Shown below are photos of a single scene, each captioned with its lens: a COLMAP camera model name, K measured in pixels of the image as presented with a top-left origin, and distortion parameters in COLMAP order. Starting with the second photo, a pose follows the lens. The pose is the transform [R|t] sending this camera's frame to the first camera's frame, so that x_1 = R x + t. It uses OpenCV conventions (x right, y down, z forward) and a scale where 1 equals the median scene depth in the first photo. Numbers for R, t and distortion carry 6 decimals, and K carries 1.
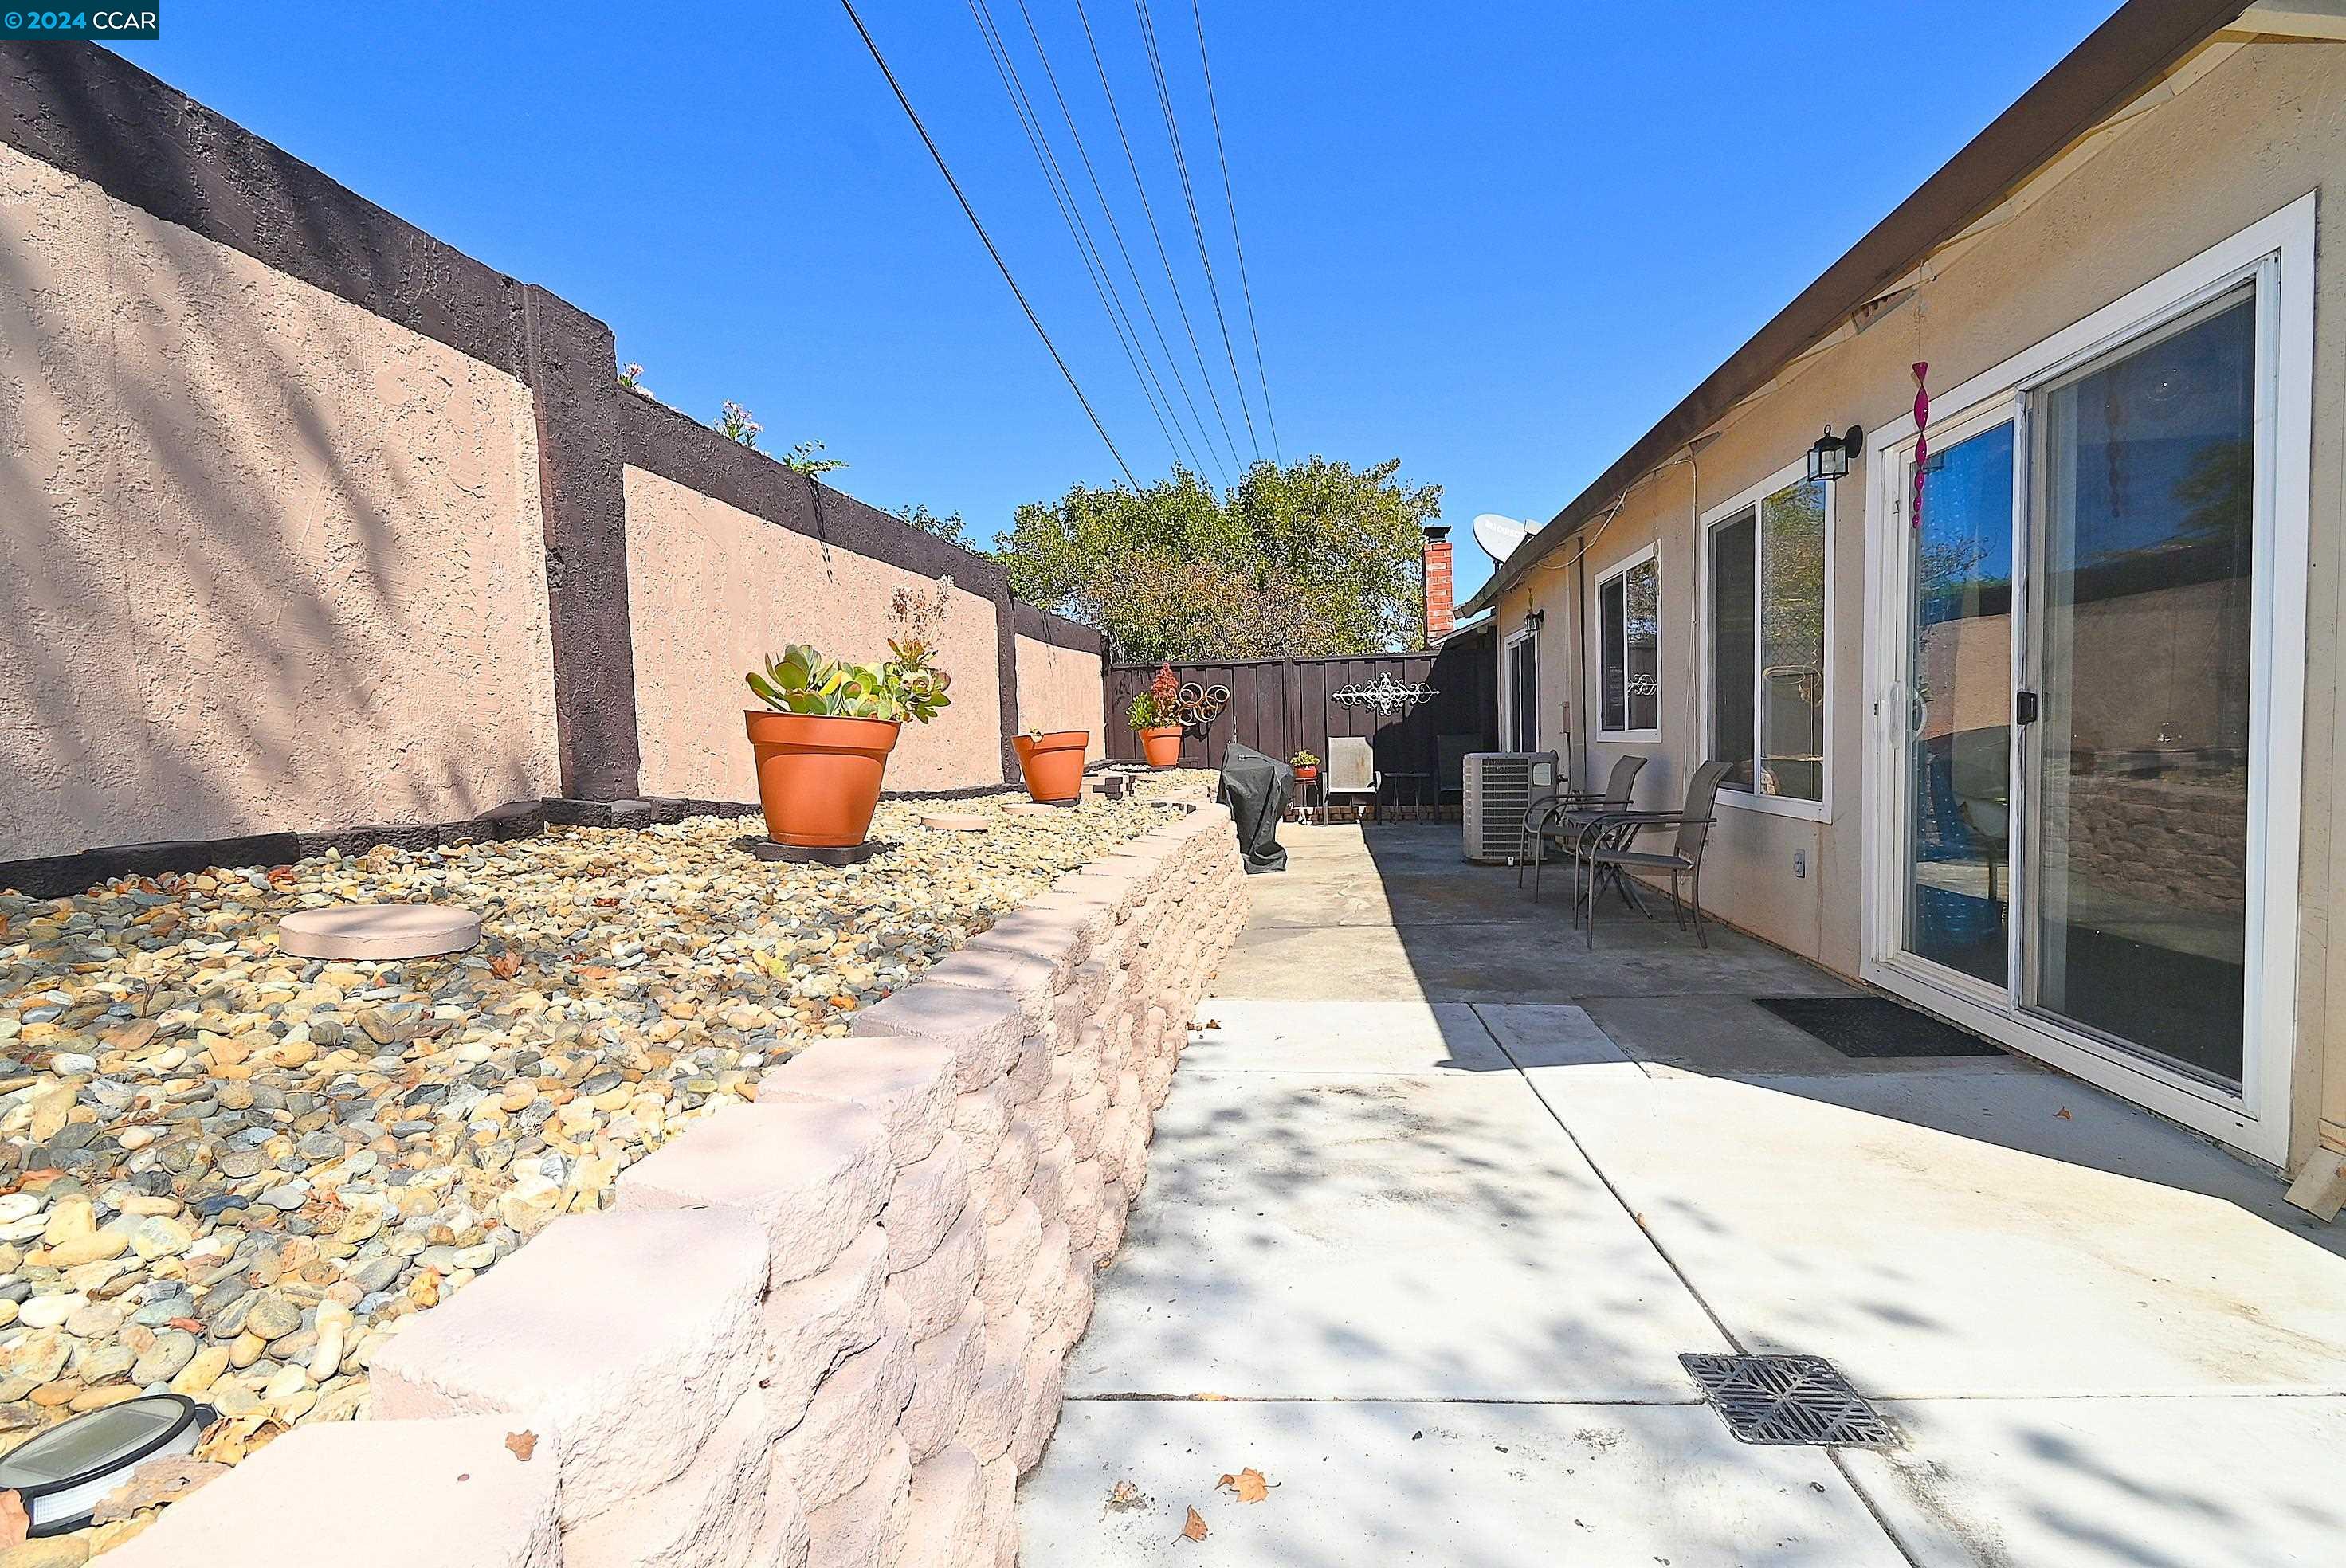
lens RADIAL K [[1084.7, 0, 1172.4], [0, 1084.7, 796.3], [0, 0, 1]] dist [0.004958, -0.000864]
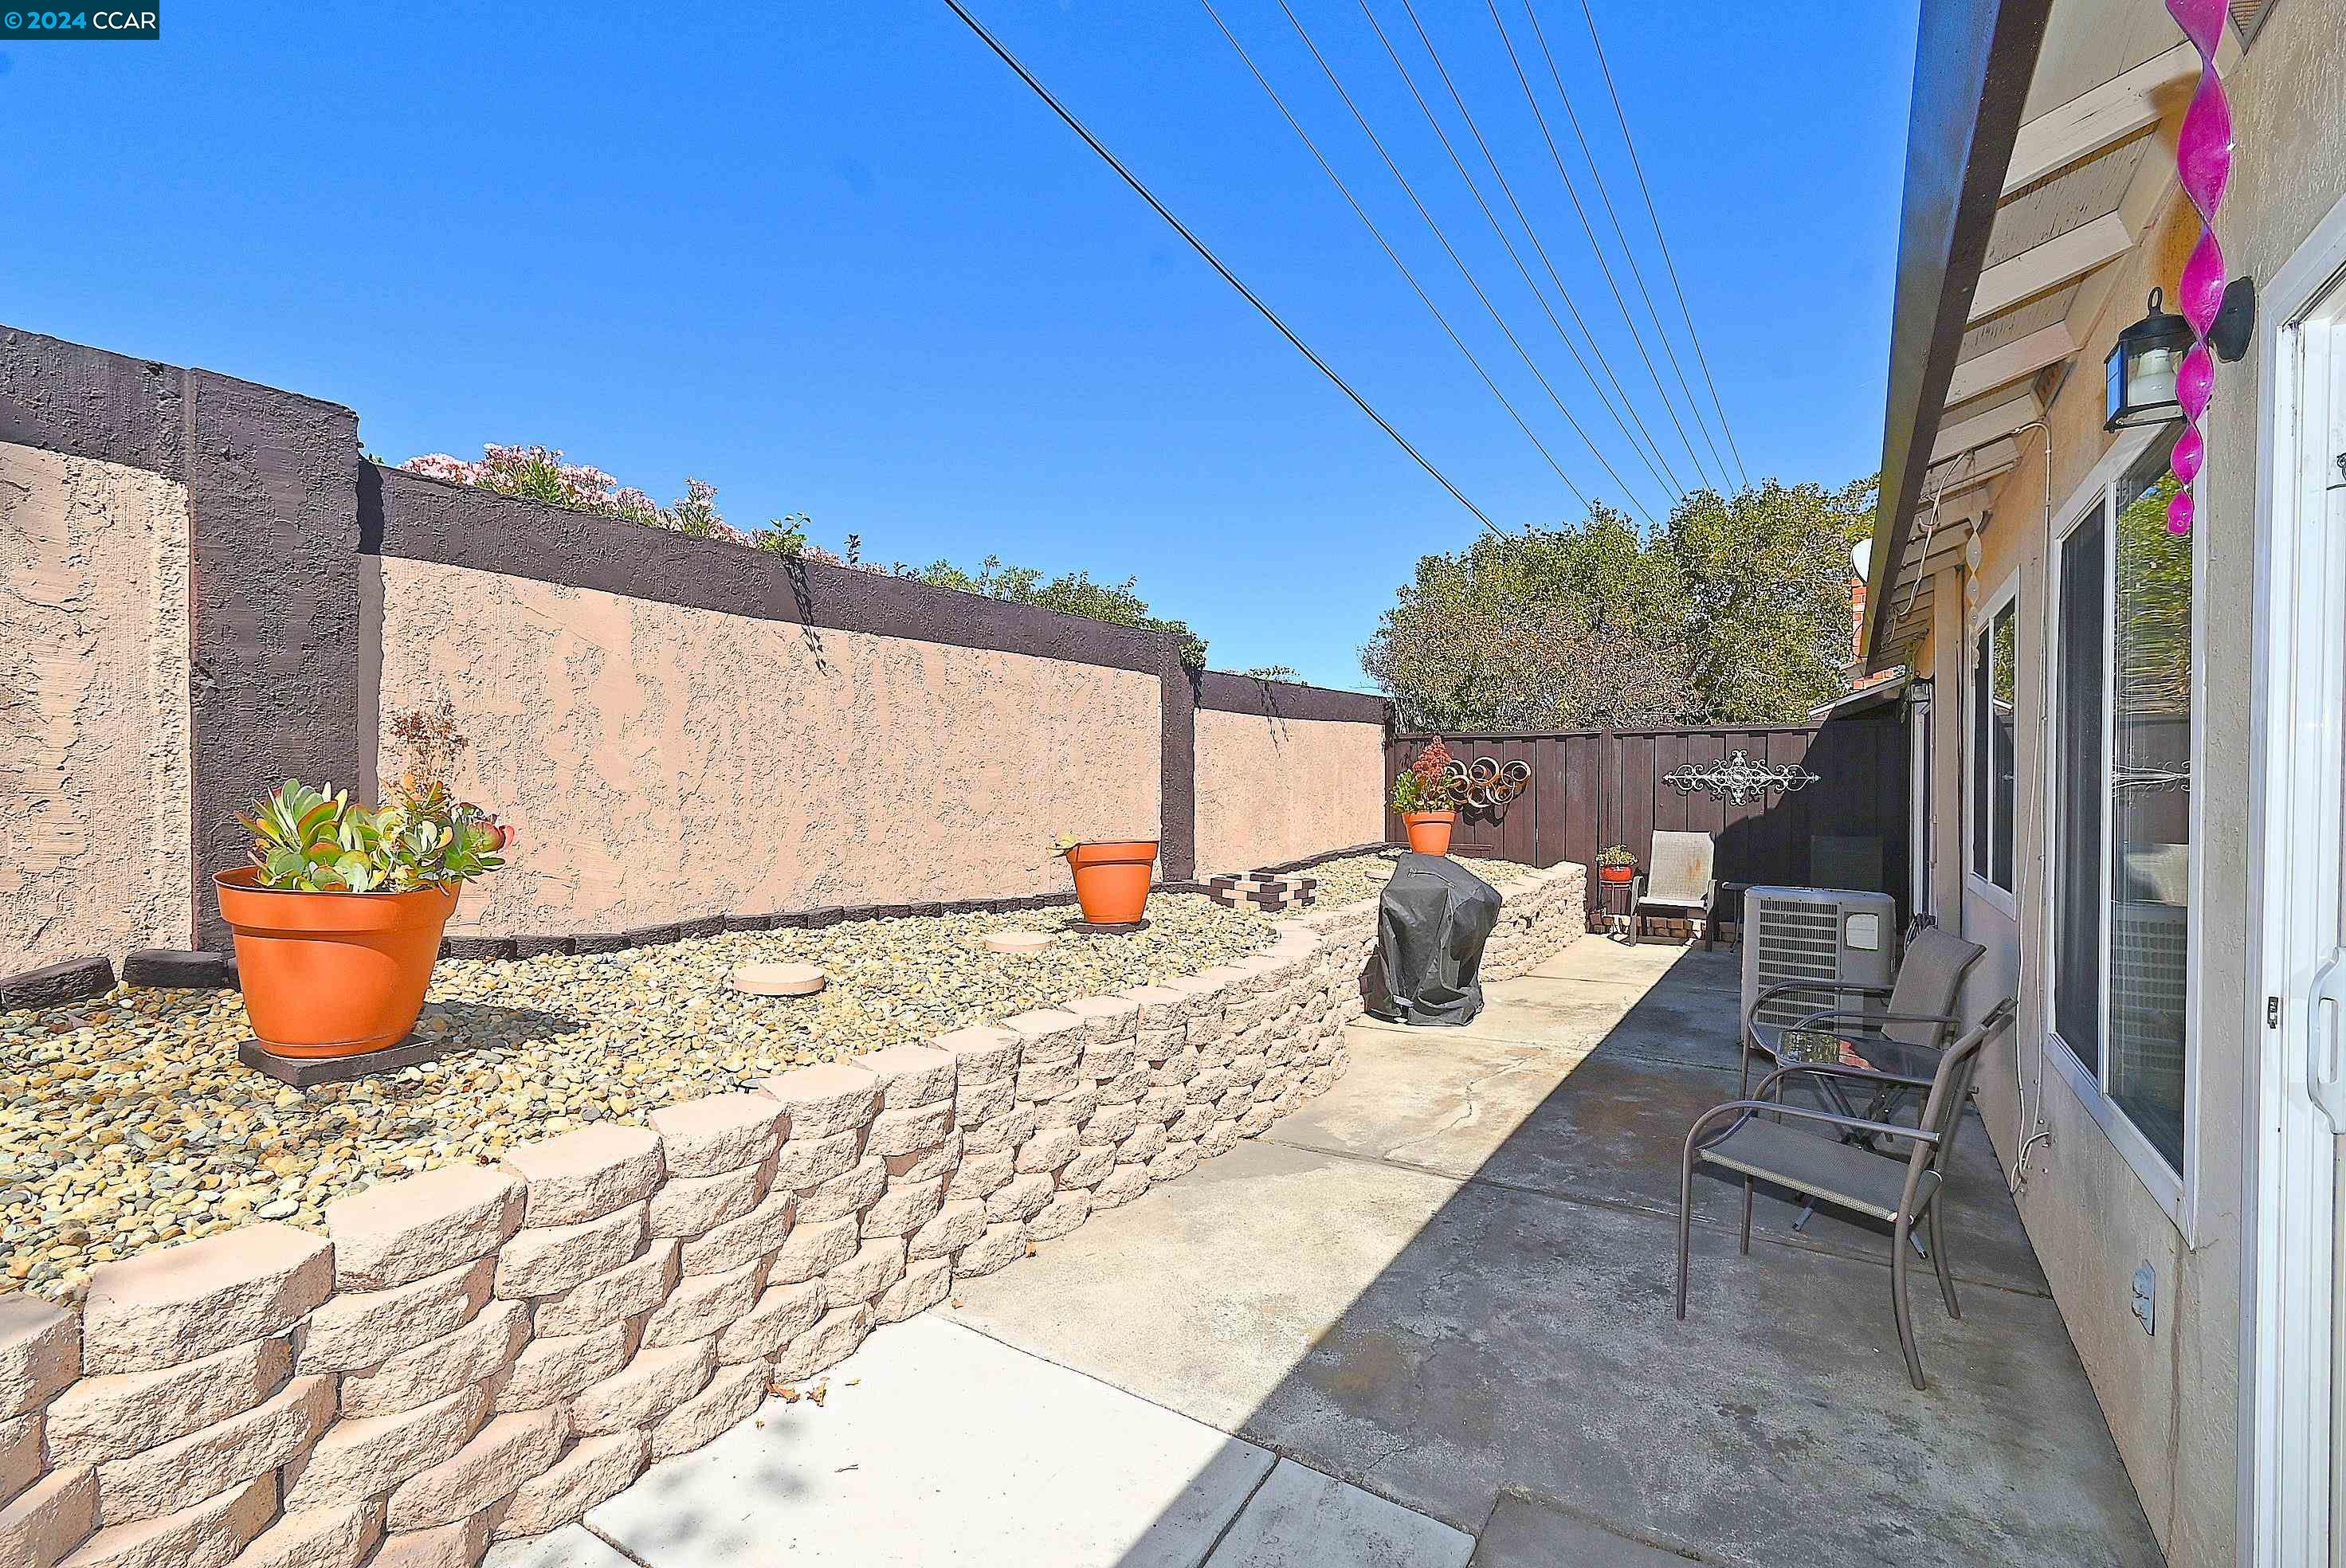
lens RADIAL K [[1041.4, 0, 1173.6], [0, 1041.4, 797.3], [0, 0, 1]] dist [0.008446, -0.004248]
pose [[0.907406, 0.035193, -0.418779, 0.411999], [-0.051432, 0.998297, -0.027547, -0.112879], [0.417097, 0.046535, 0.907670, 0.468038]]
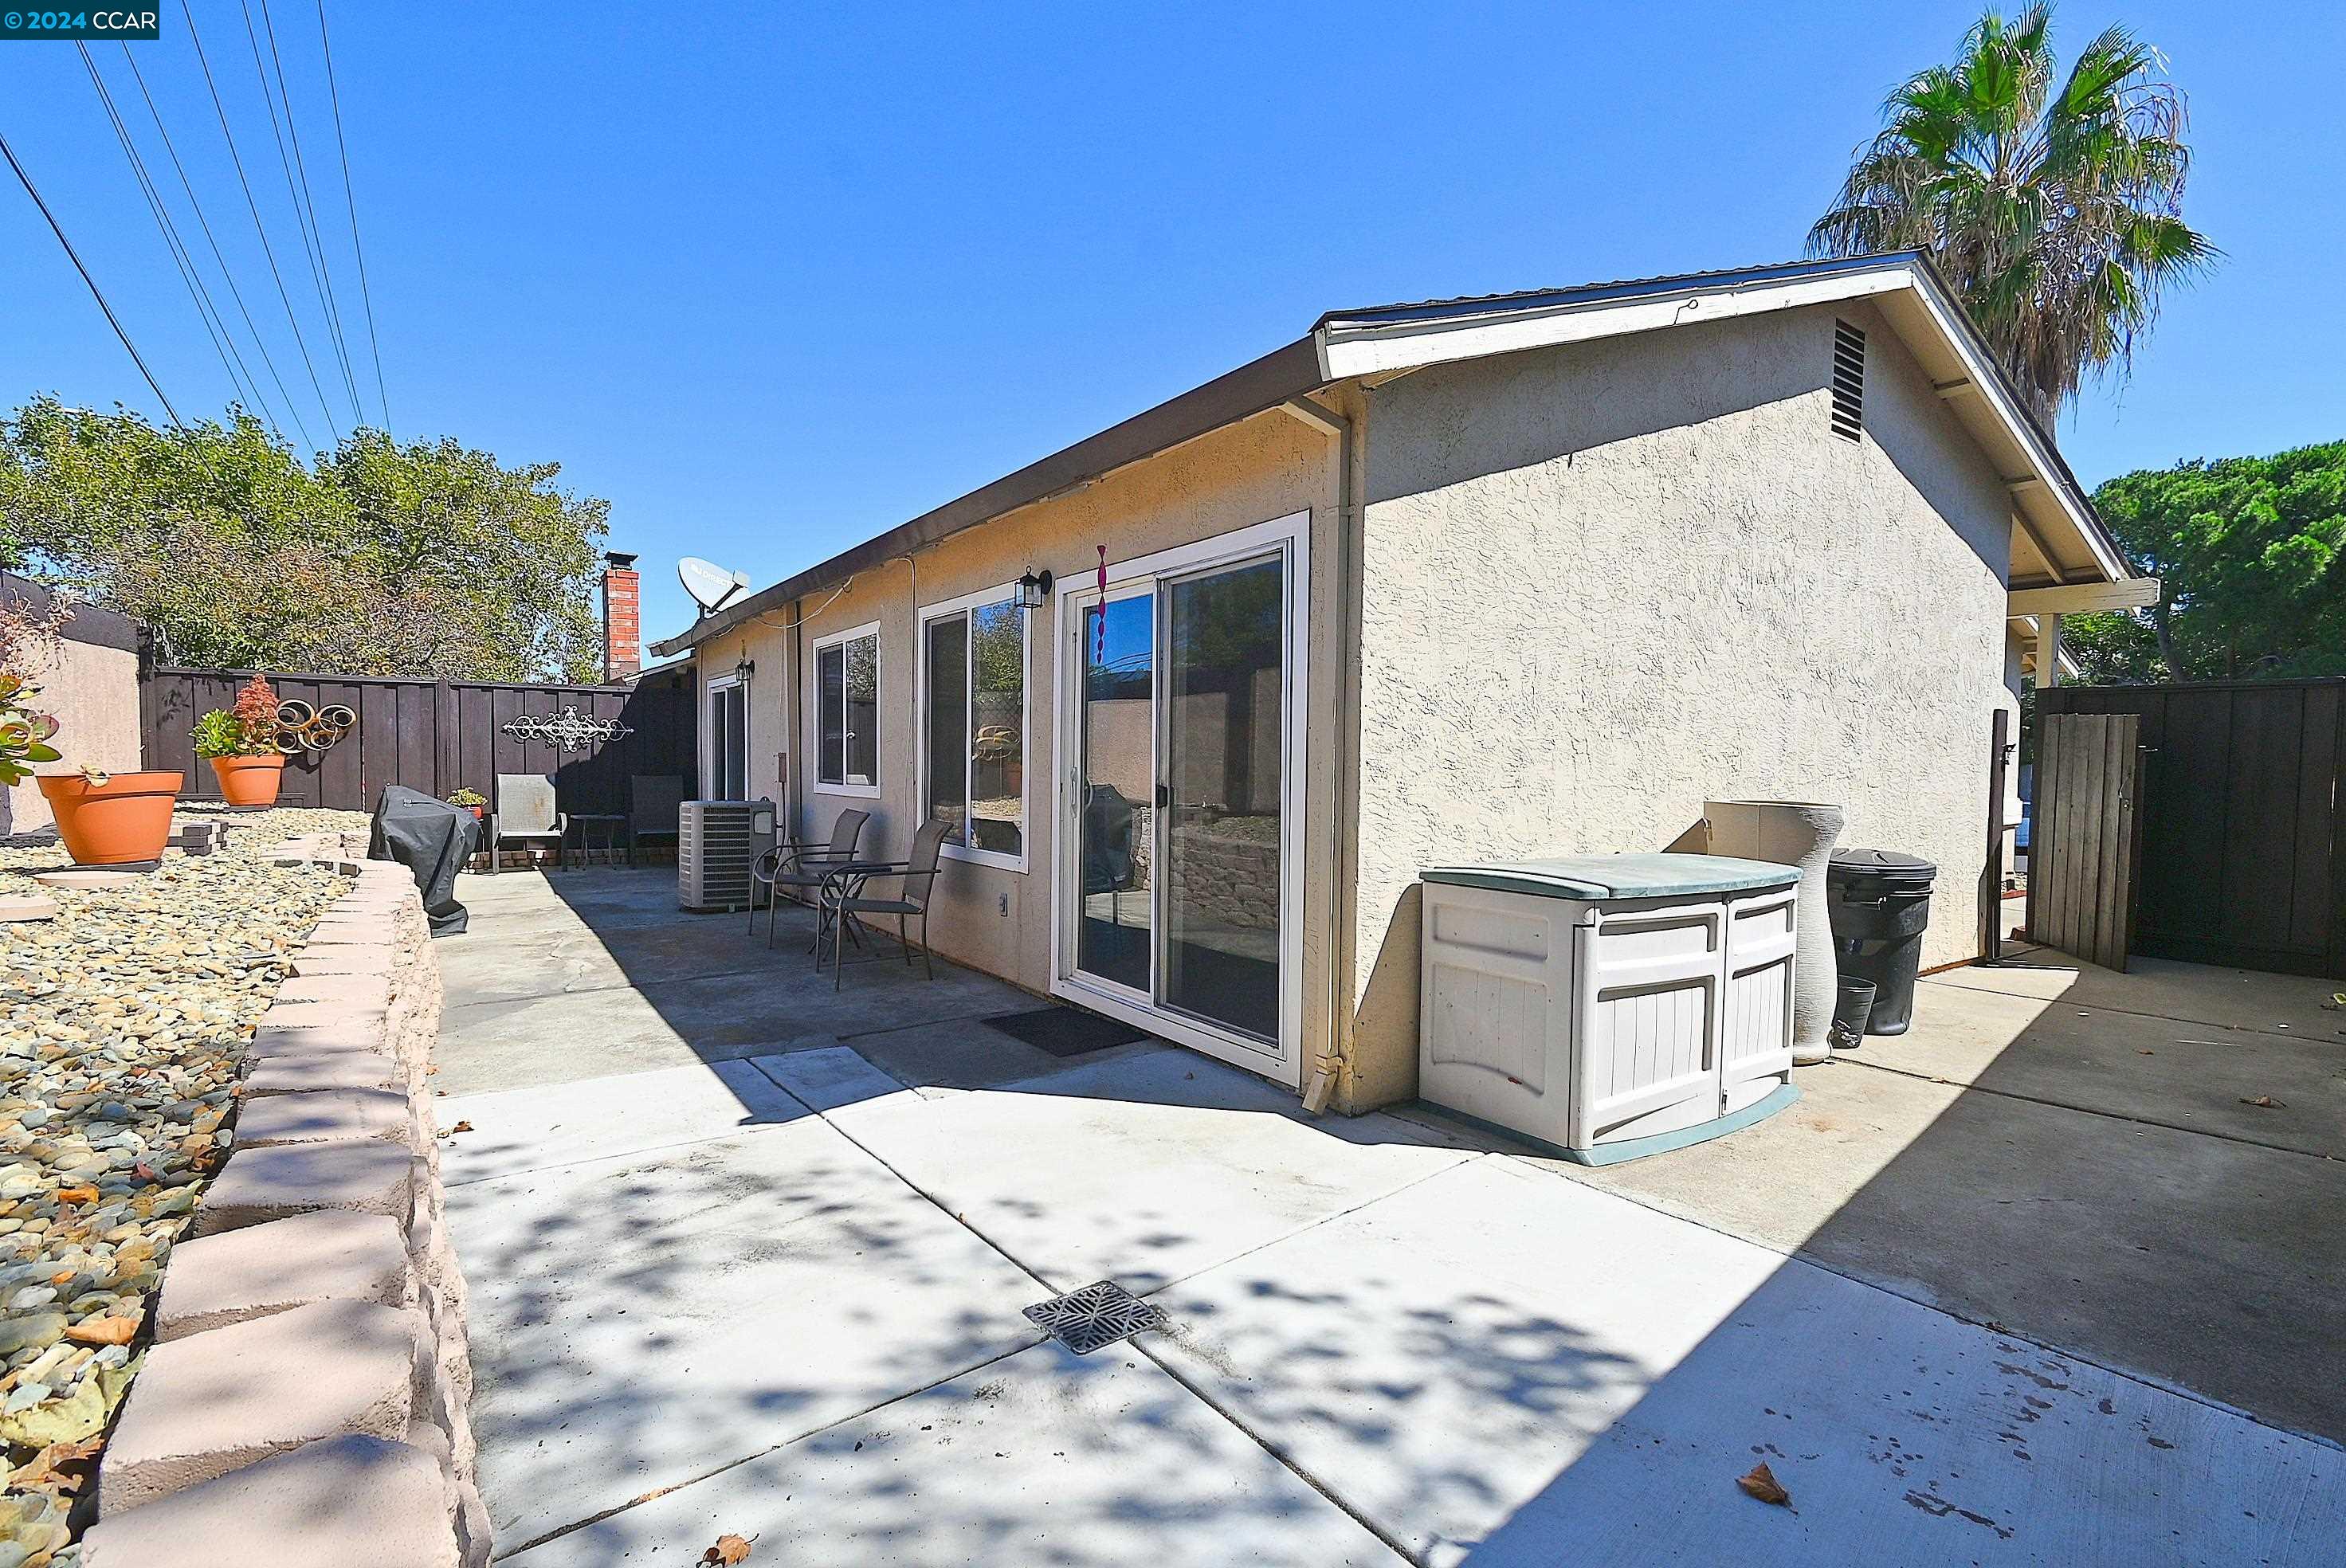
lens RADIAL K [[1056.1, 0, 1173.2], [0, 1056.1, 798.2], [0, 0, 1]] dist [0.011144, -0.005172]
pose [[0.732872, 0.013958, 0.680224, -0.116827], [0.003653, 0.999694, -0.024448, -0.031944], [-0.680357, 0.020402, 0.732597, -0.031913]]
